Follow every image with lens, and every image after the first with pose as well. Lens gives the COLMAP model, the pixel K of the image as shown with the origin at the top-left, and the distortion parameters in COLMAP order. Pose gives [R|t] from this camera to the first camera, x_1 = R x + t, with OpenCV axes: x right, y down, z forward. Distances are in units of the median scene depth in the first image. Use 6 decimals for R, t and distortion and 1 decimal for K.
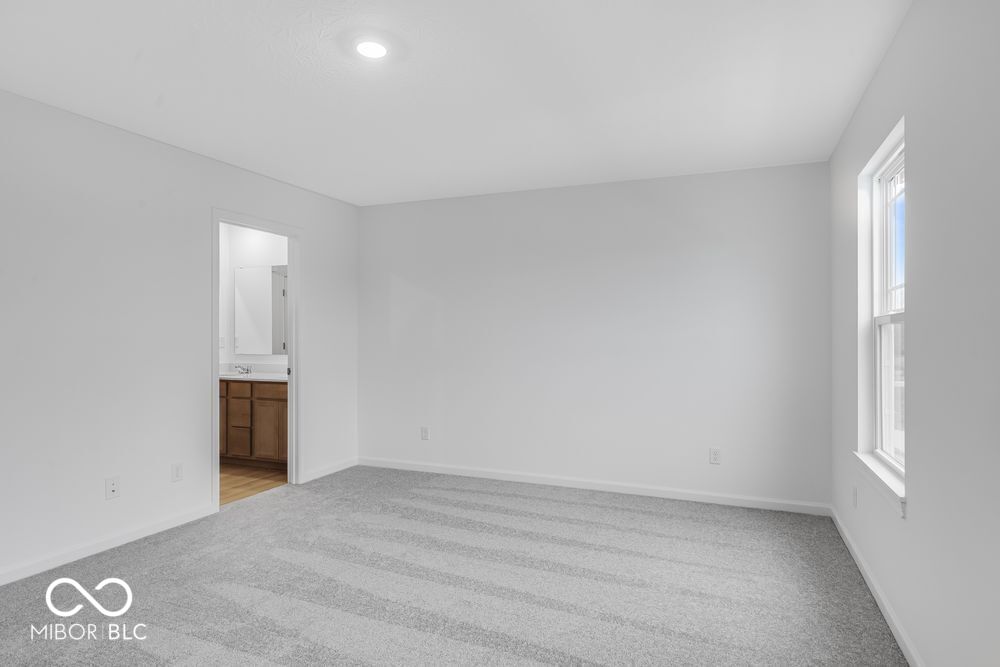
lens RADIAL K [[561.8, 0, 496.5], [0, 561.8, 335.3], [0, 0, 1]] dist [0.045538, 0.000078]
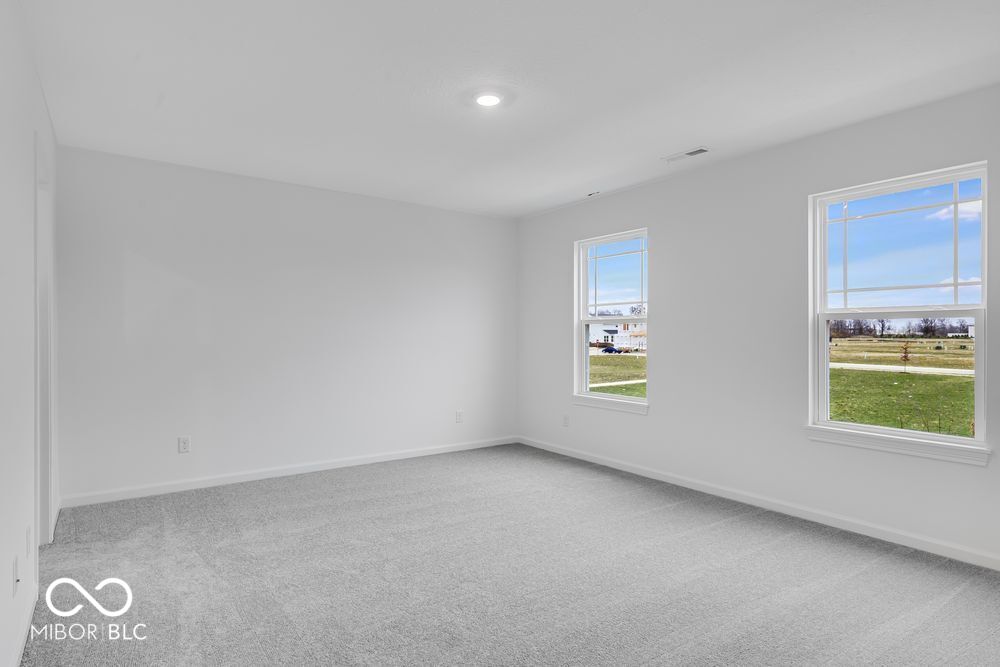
lens RADIAL K [[561.8, 0, 496.5], [0, 561.8, 335.3], [0, 0, 1]] dist [0.045538, 0.000078]
pose [[0.522888, -0.001595, 0.852400, -0.893138], [-0.002238, 0.999992, 0.003244, 0.007520], [-0.852398, -0.003604, 0.522880, 0.229333]]
